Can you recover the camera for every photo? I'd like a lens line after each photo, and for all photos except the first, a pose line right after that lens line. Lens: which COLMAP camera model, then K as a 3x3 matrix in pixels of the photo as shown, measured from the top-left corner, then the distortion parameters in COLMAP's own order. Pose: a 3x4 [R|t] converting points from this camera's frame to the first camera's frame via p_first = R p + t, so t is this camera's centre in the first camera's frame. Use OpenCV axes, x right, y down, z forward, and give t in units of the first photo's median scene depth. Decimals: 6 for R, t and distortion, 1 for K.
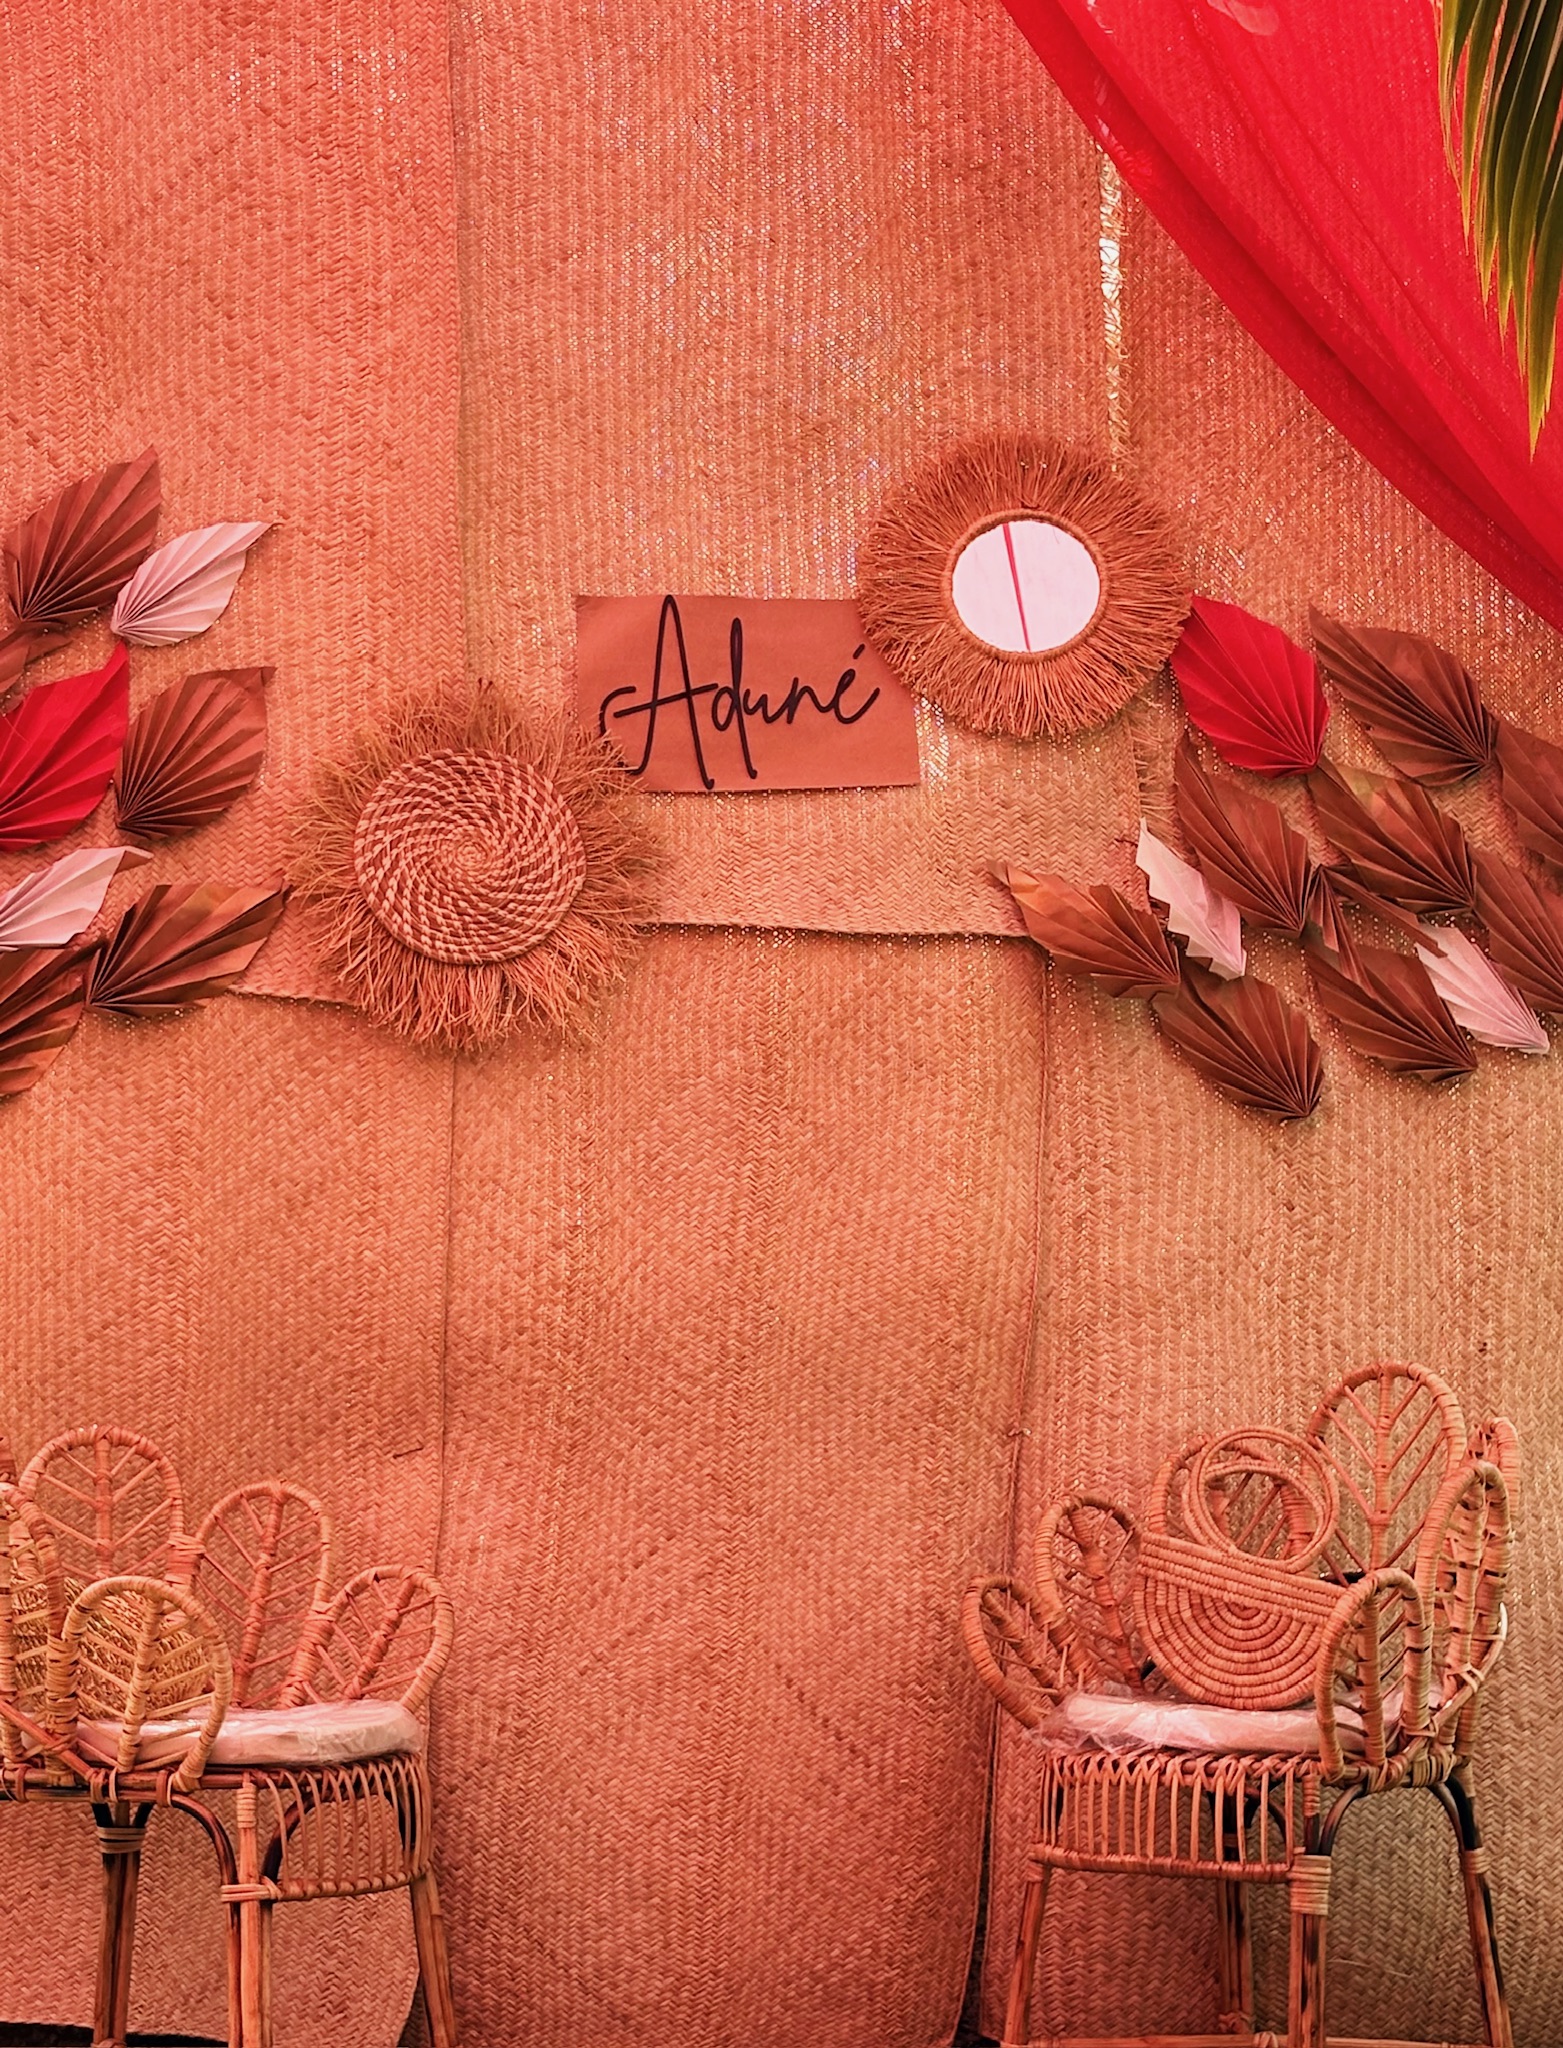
lens RADIAL K [[4682.5, 0, 780.6], [0, 4682.5, 1020.1], [0, 0, 1]] dist [0.312921, 0.319872]
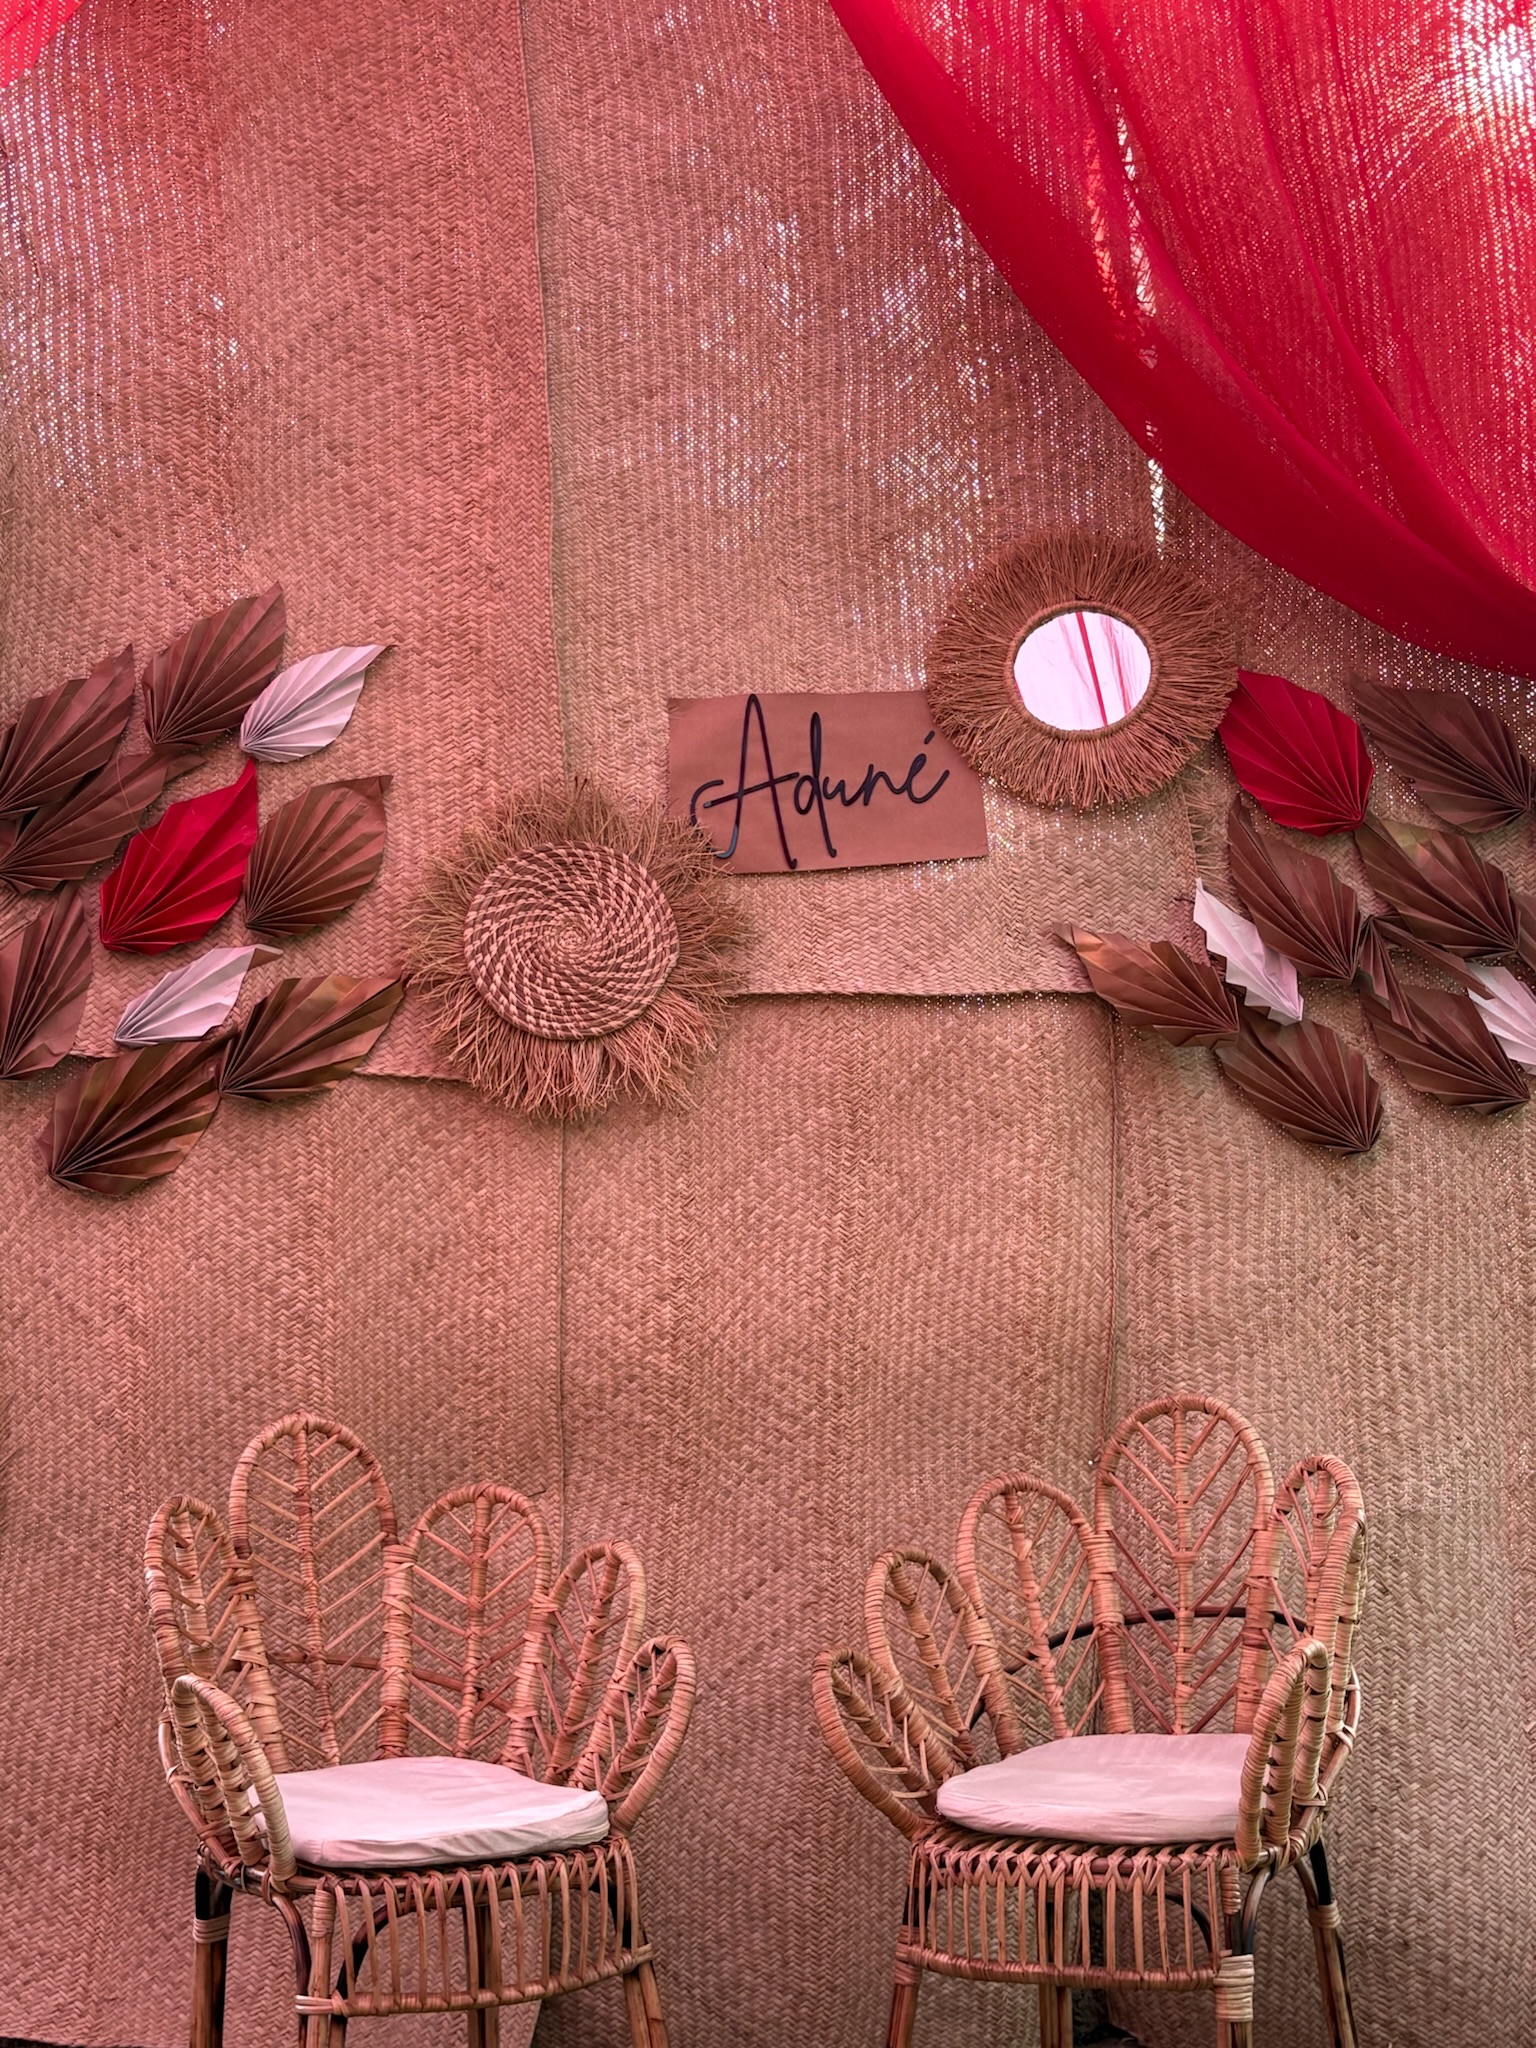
lens RADIAL K [[2790.1, 0, 768.0], [0, 2790.1, 1028.2], [0, 0, 1]] dist [0.257259, -0.872427]
pose [[0.994763, -0.040427, -0.093870, 0.038922], [0.039811, 0.999172, -0.008425, -0.007232], [0.094133, 0.004644, 0.995549, 0.359657]]
